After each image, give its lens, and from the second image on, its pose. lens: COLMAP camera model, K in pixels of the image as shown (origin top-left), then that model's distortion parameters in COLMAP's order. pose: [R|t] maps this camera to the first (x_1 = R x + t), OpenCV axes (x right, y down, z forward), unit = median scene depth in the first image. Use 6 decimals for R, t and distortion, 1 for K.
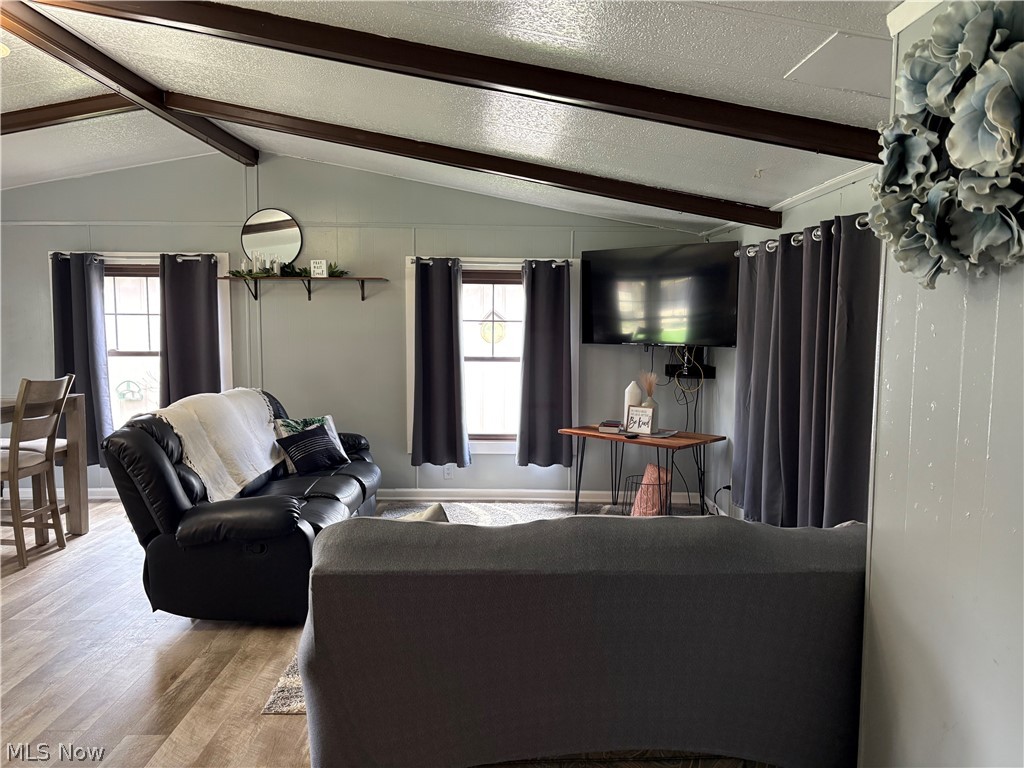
lens RADIAL K [[777.2, 0, 512.0], [0, 777.2, 384.0], [0, 0, 1]] dist [0.037999, -0.063708]
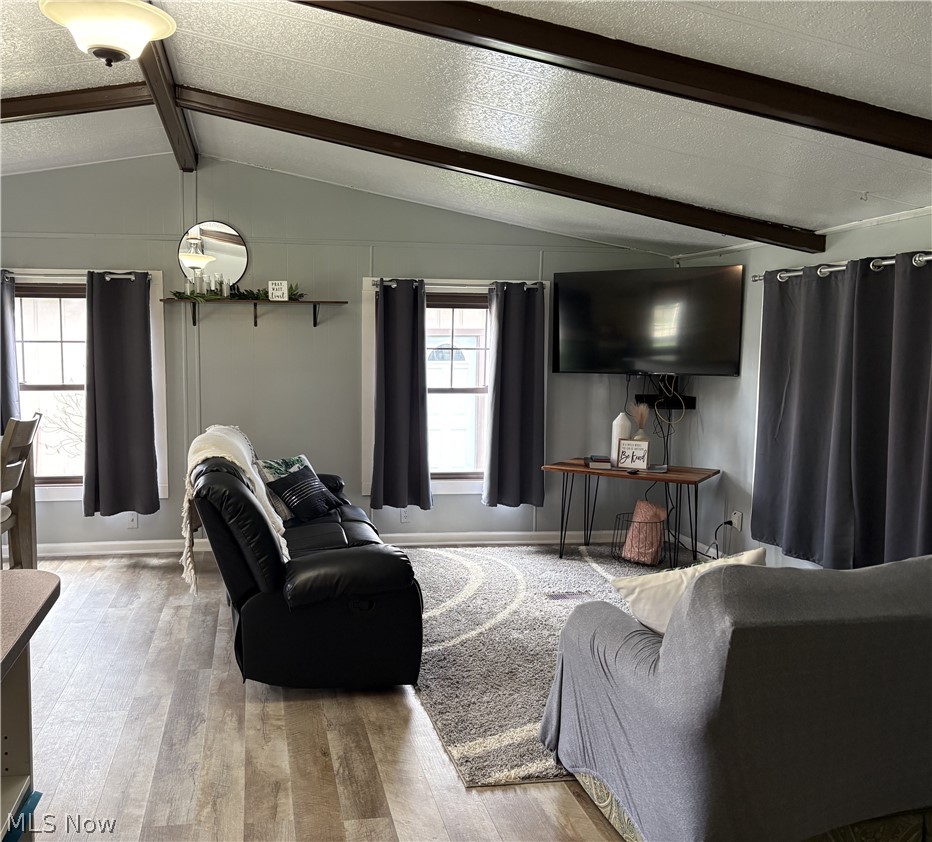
lens RADIAL K [[847.6, 0, 466.0], [0, 847.6, 421.0], [0, 0, 1]] dist [0.025575, -0.012477]
pose [[0.991636, -0.011707, 0.128534, -0.153522], [0.011055, 0.999922, 0.005791, -0.001892], [-0.128591, -0.004321, 0.991688, 0.010484]]
